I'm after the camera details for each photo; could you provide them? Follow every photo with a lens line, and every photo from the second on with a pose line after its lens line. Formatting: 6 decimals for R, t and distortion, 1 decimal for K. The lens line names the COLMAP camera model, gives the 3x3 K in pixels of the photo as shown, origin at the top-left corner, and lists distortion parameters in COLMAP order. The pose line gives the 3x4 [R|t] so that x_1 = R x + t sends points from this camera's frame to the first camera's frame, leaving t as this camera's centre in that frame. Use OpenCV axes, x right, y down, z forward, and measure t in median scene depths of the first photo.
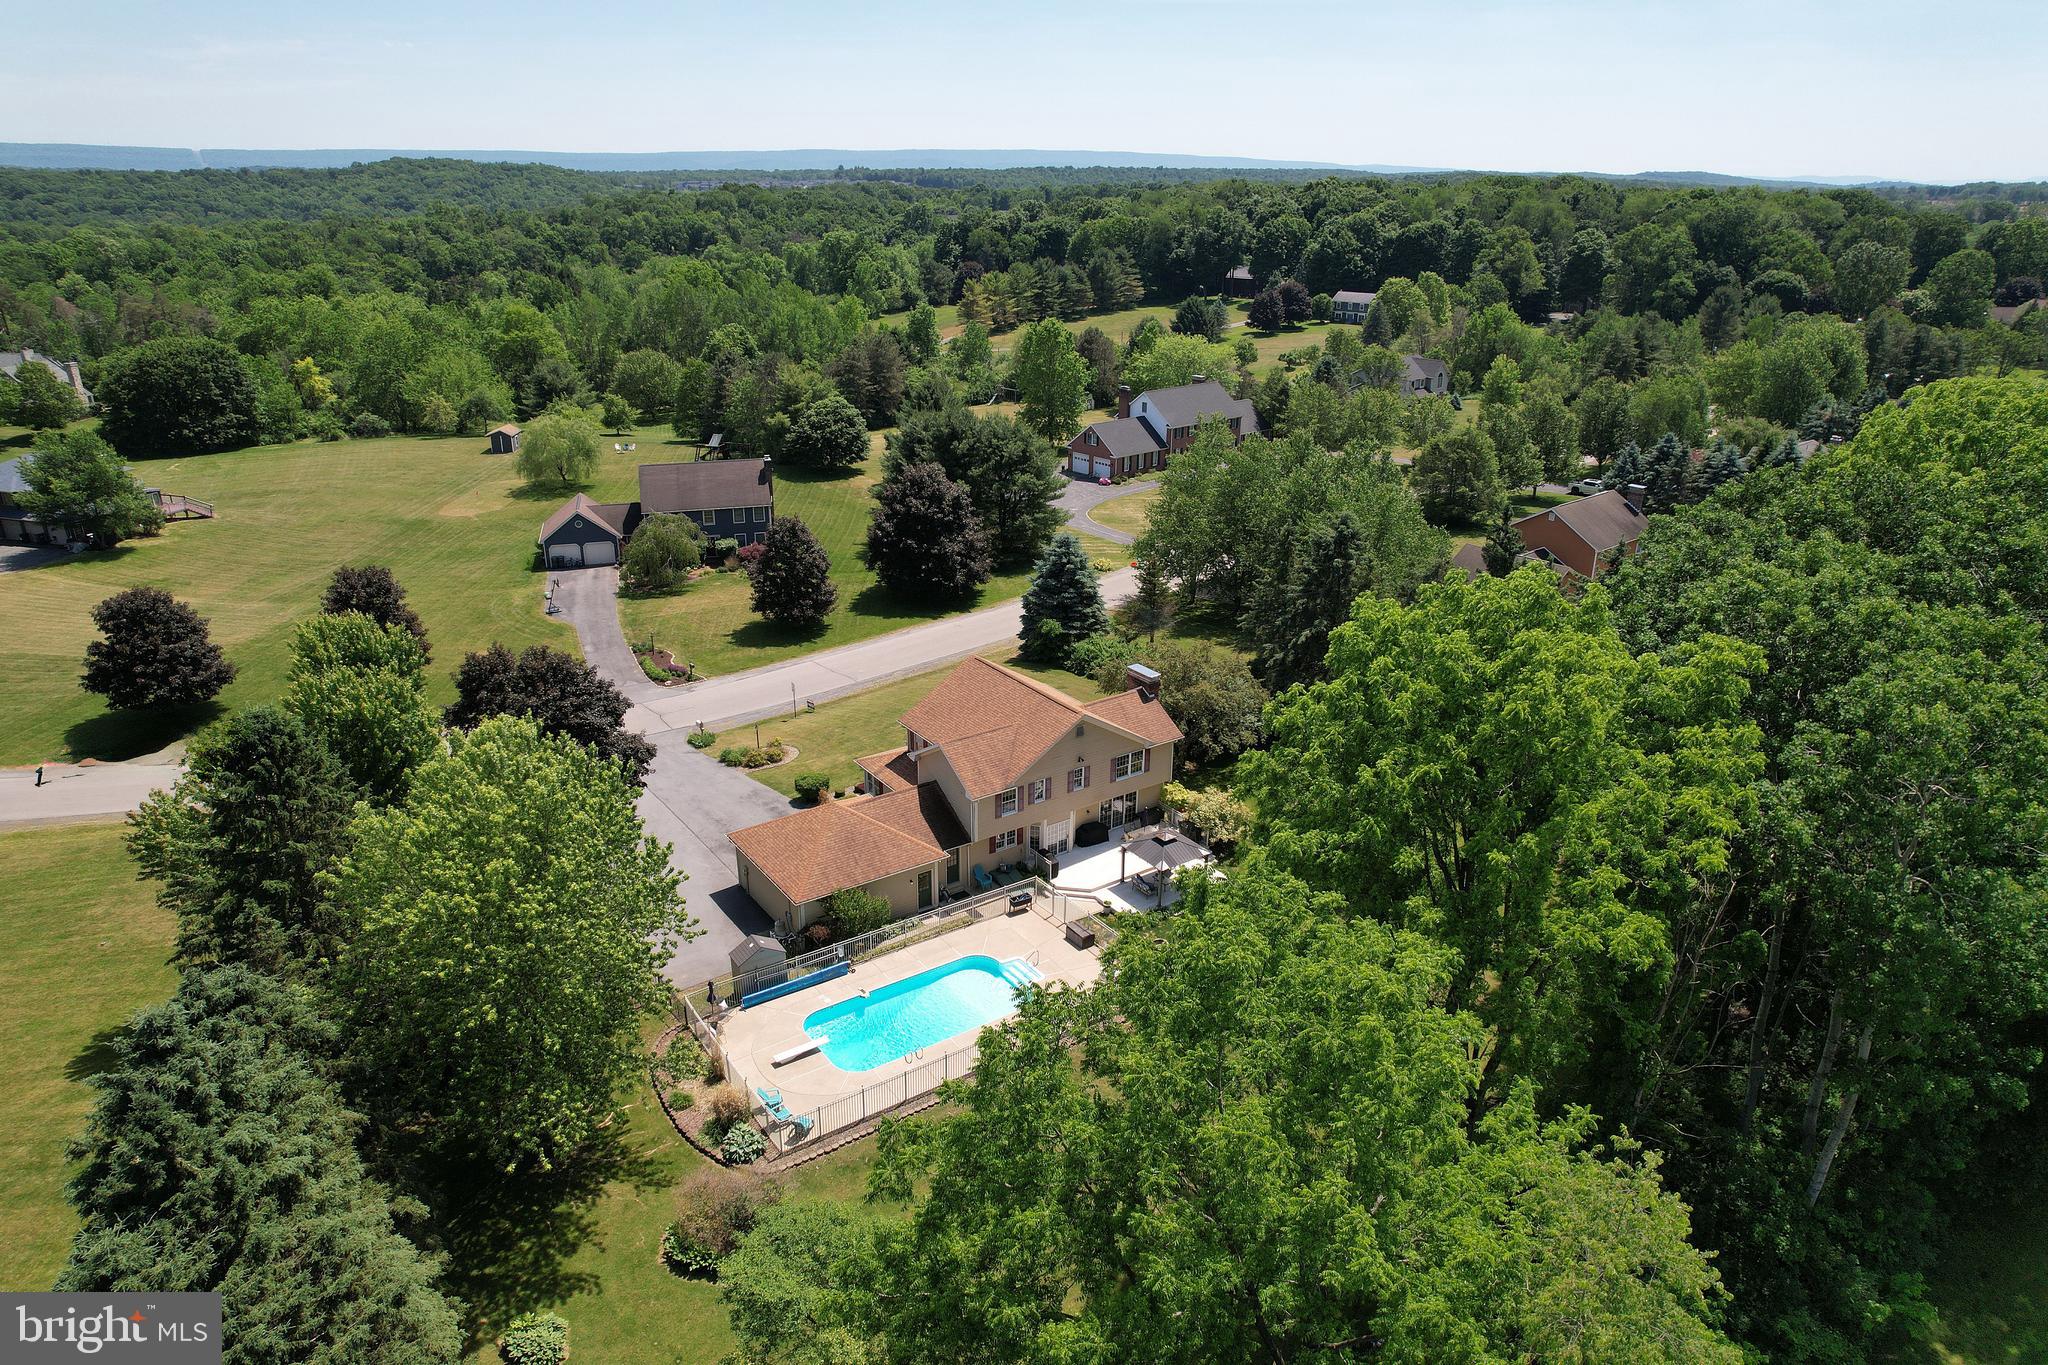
lens RADIAL K [[1304.3, 0, 1024.0], [0, 1304.3, 682.5], [0, 0, 1]] dist [-0.068867, 0.055973]
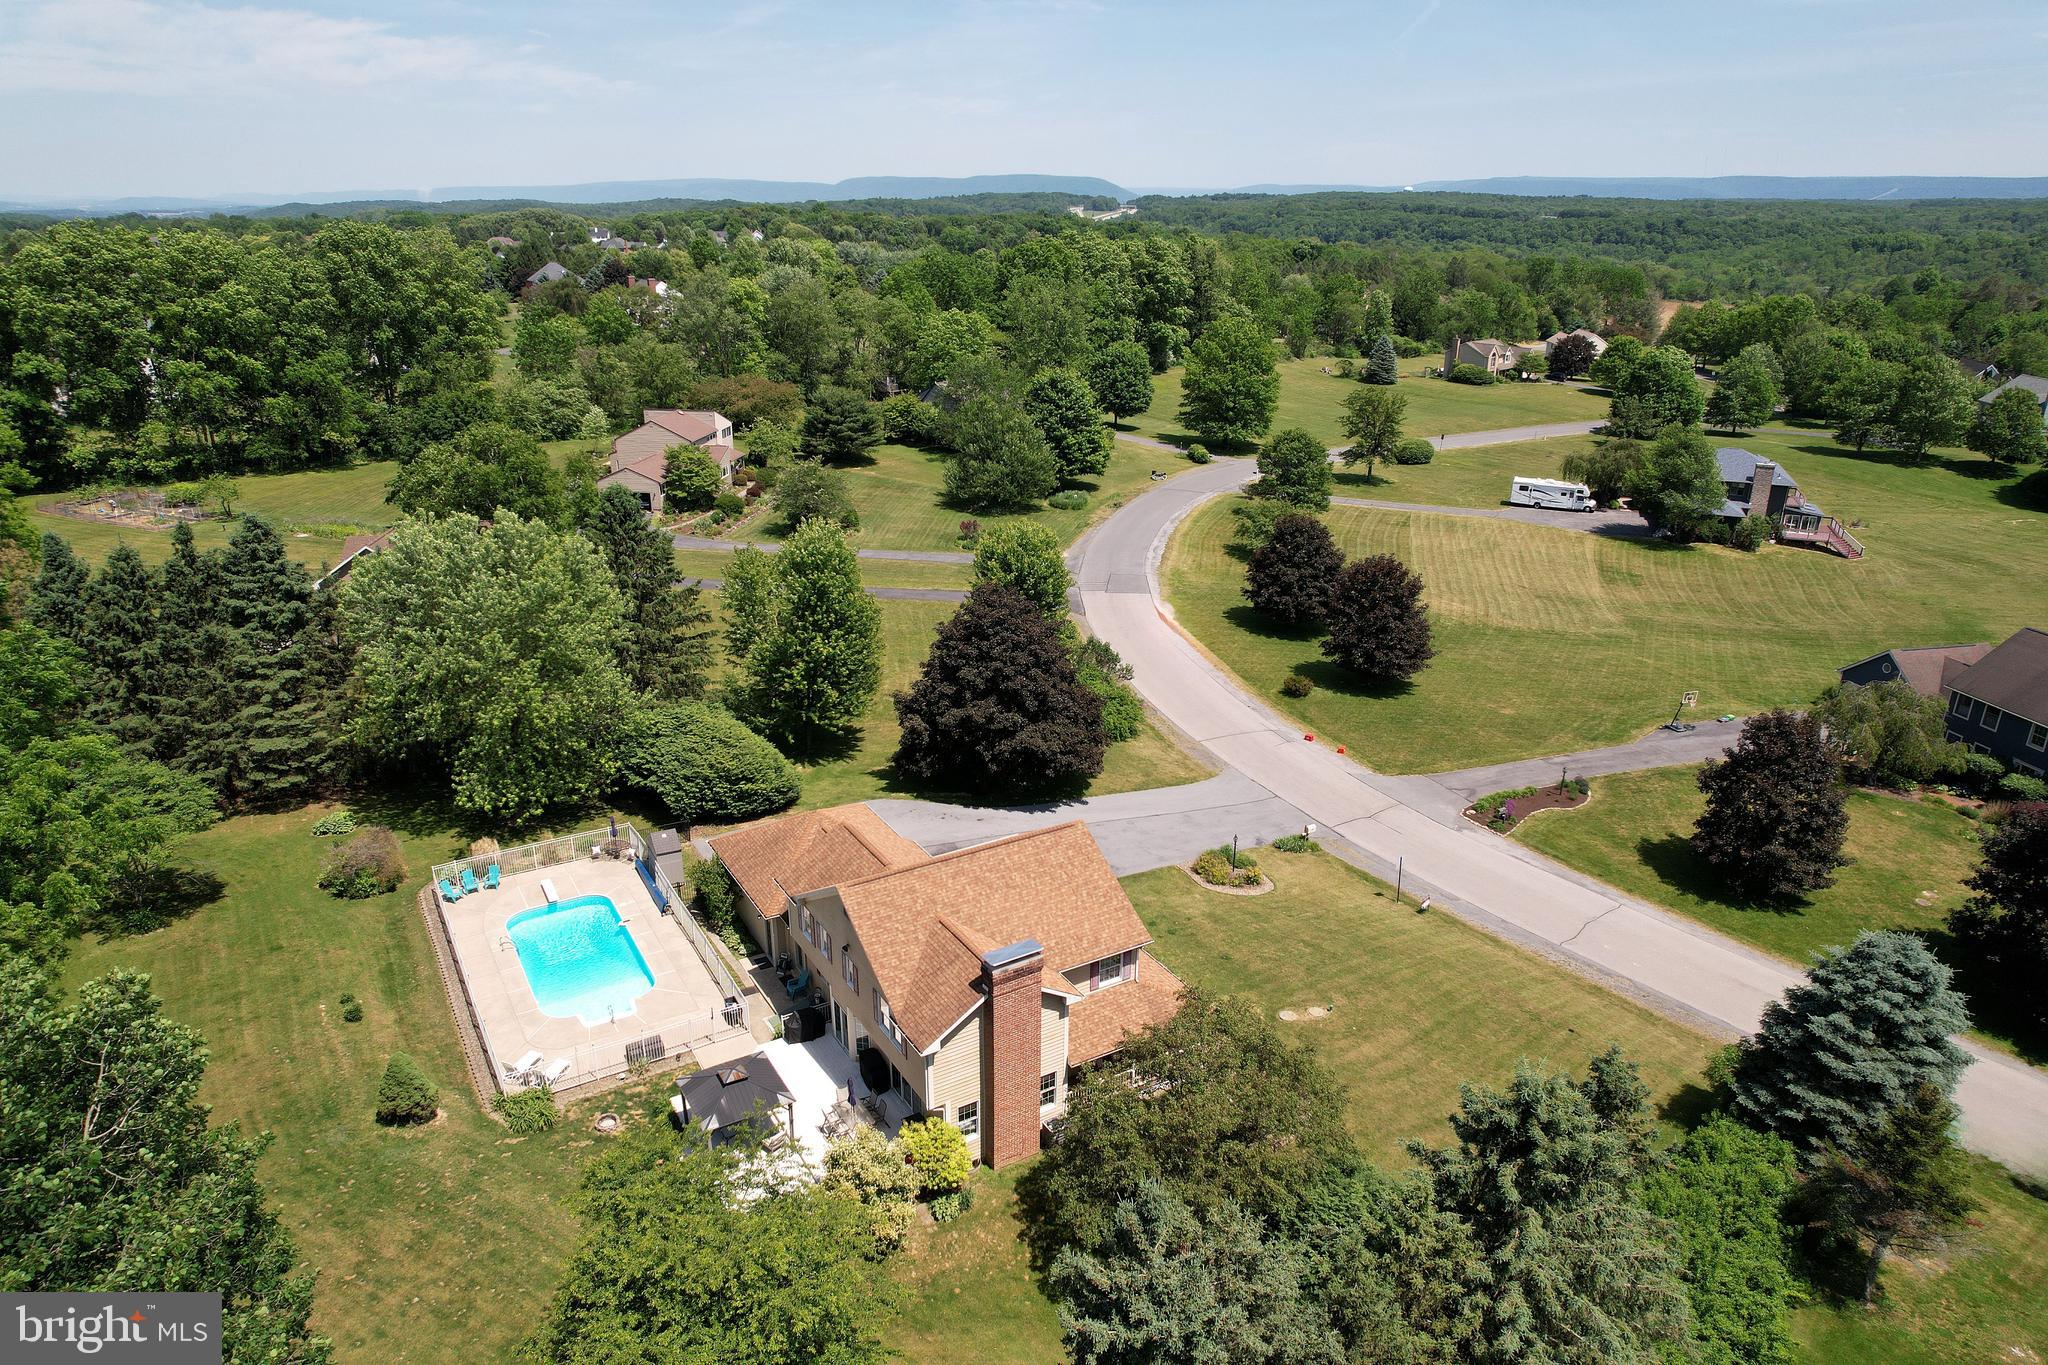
lens RADIAL K [[1304.3, 0, 1024.0], [0, 1304.3, 682.5], [0, 0, 1]] dist [-0.068867, 0.055973]
pose [[-0.070694, 0.346047, -0.935550, 0.661871], [-0.370525, 0.861682, 0.346722, -0.353924], [0.926128, 0.371156, 0.067303, 1.007848]]
